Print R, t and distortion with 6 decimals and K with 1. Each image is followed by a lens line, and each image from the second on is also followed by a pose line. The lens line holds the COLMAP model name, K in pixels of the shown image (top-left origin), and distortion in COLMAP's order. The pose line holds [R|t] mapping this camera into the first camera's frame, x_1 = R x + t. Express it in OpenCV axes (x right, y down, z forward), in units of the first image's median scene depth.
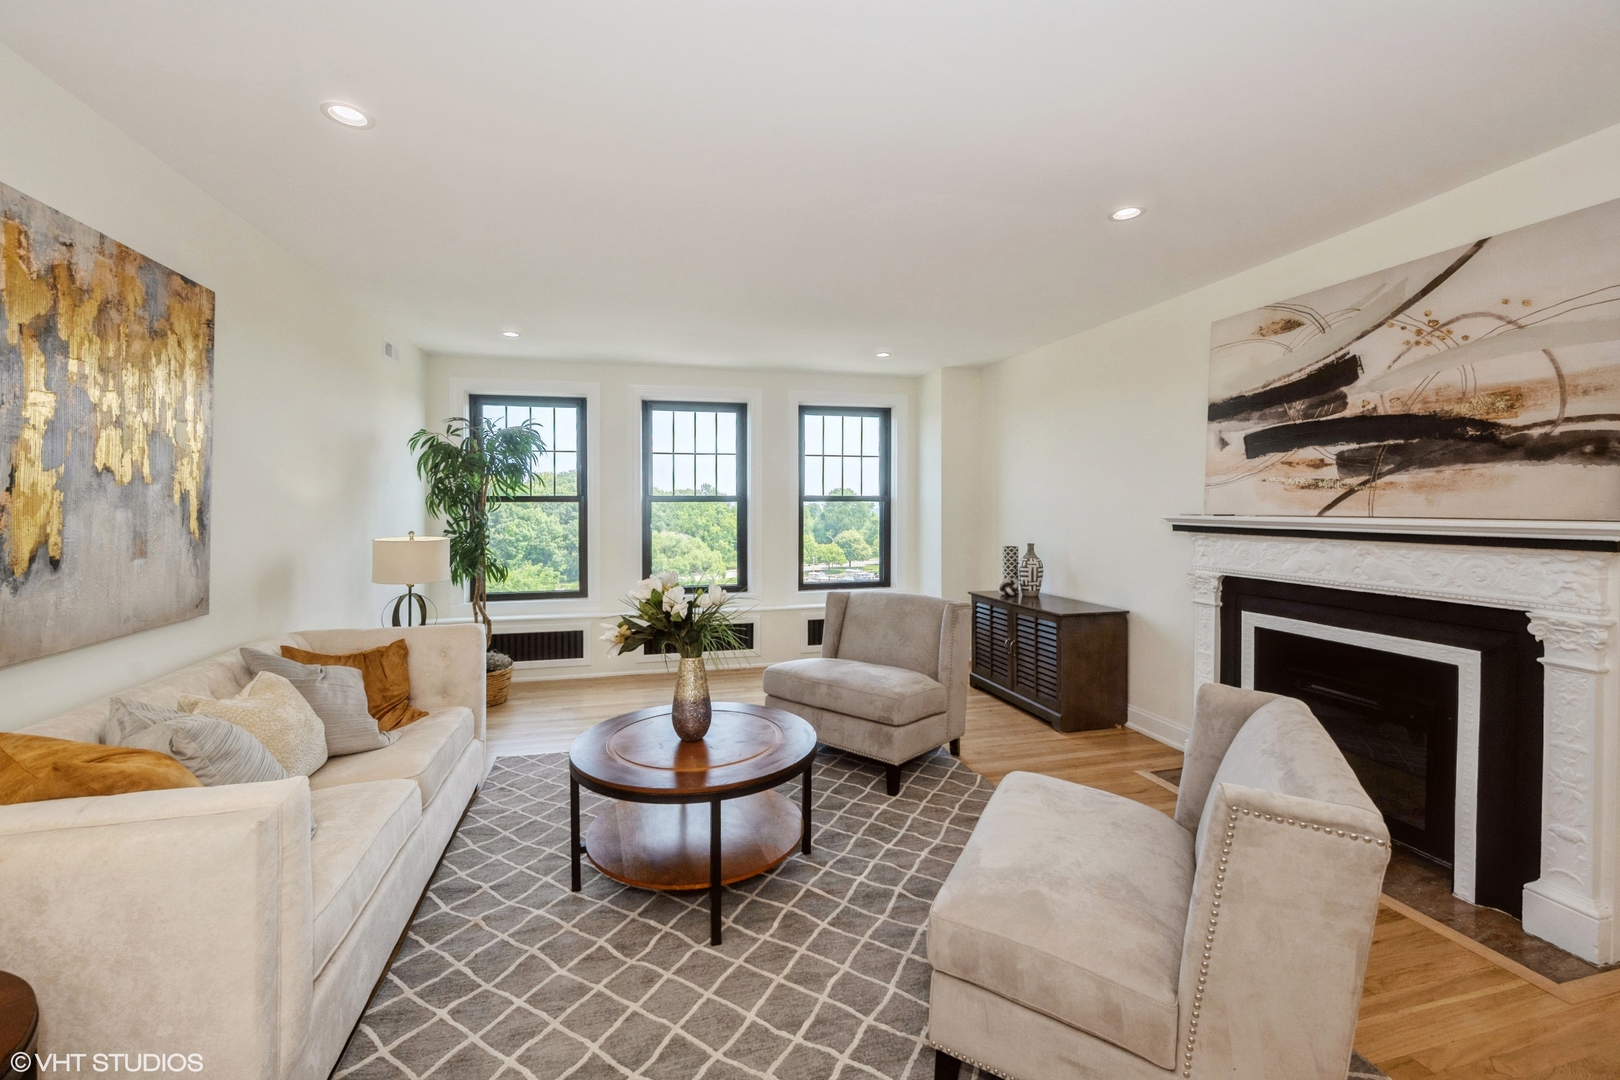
lens RADIAL K [[655.8, 0, 804.8], [0, 655.8, 524.4], [0, 0, 1]] dist [-0.000378, 0.000291]
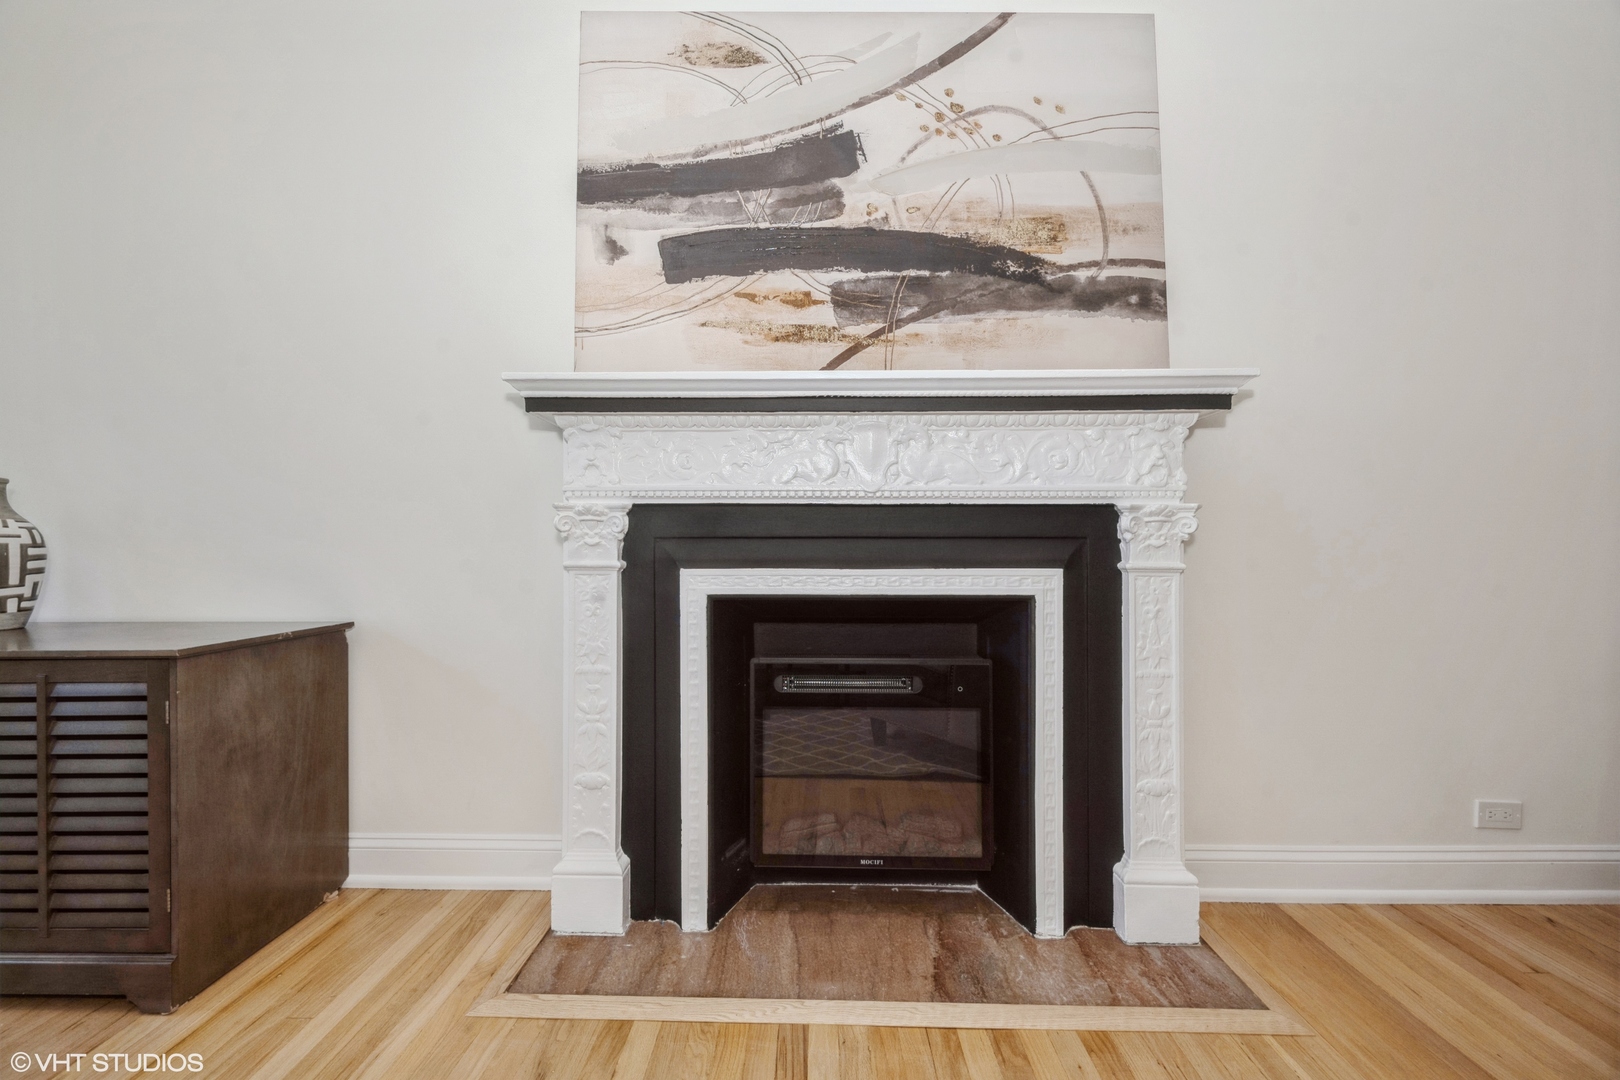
lens RADIAL K [[649.1, 0, 810.0], [0, 649.1, 540.0], [0, 0, 1]] dist [-0.000352, -0.000122]
pose [[0.273668, 0.006986, 0.961799, 0.244232], [0.023866, 0.999616, -0.014052, 0.139328], [-0.961528, 0.026800, 0.273397, 0.896204]]
